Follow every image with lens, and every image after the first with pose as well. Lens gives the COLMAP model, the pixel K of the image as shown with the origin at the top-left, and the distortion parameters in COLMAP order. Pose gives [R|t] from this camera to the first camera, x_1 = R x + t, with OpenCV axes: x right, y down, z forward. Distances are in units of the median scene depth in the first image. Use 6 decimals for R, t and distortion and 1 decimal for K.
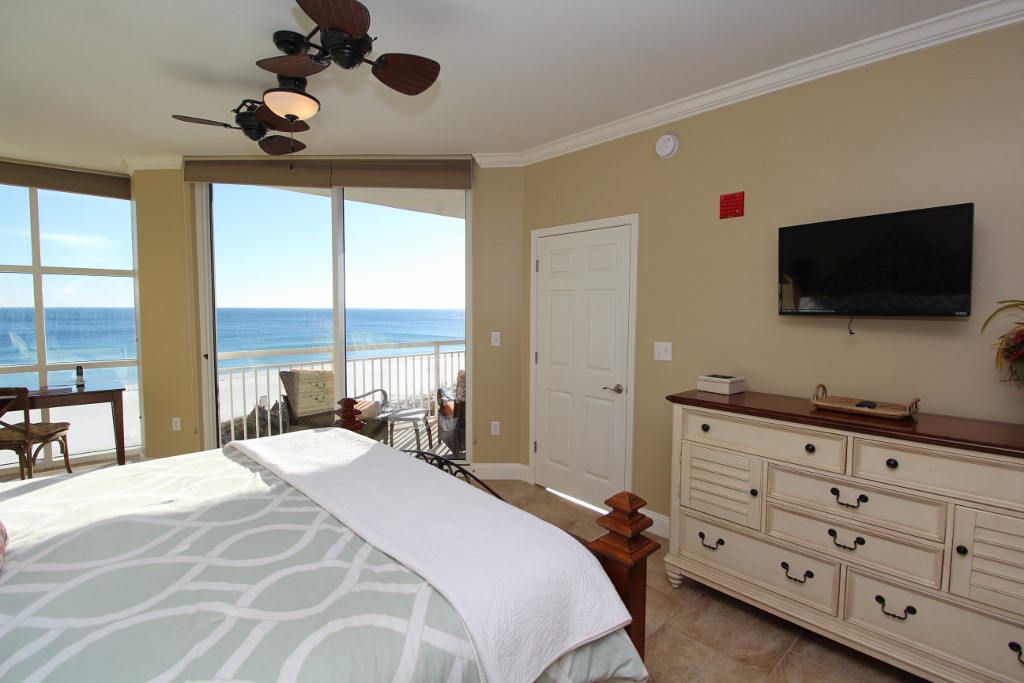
lens RADIAL K [[472.5, 0, 516.3], [0, 472.5, 338.6], [0, 0, 1]] dist [-0.011695, -0.006156]
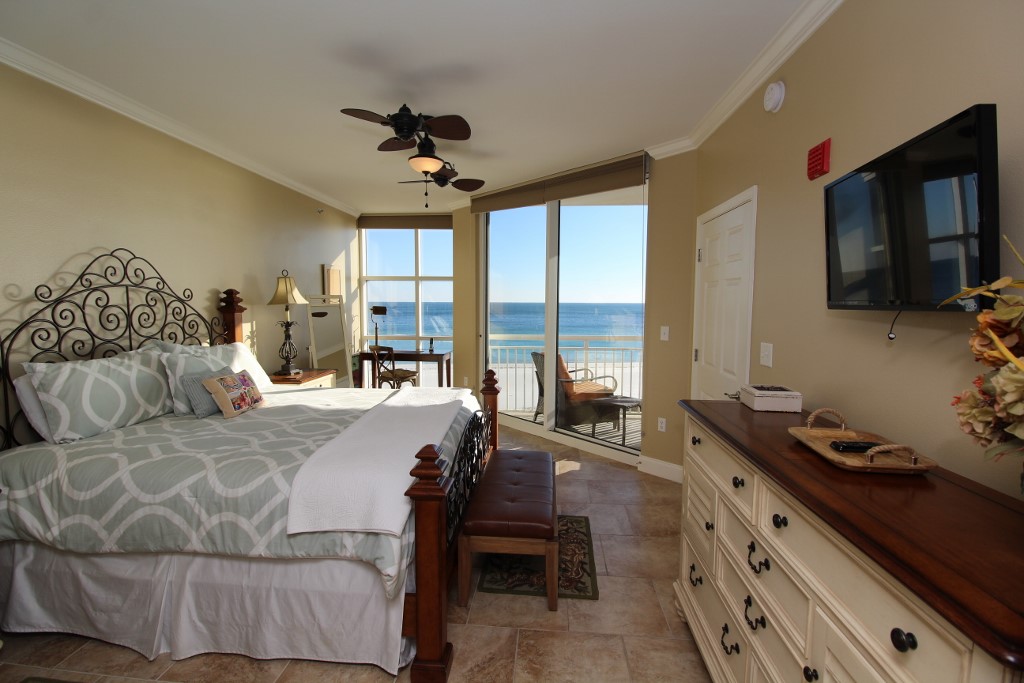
lens RADIAL K [[472.5, 0, 508.4], [0, 472.5, 340.4], [0, 0, 1]] dist [-0.011695, -0.006156]
pose [[0.676284, 0.058274, -0.734333, 1.473670], [-0.047183, 0.998246, 0.035764, -0.013652], [0.735129, 0.010461, 0.677847, 0.333681]]
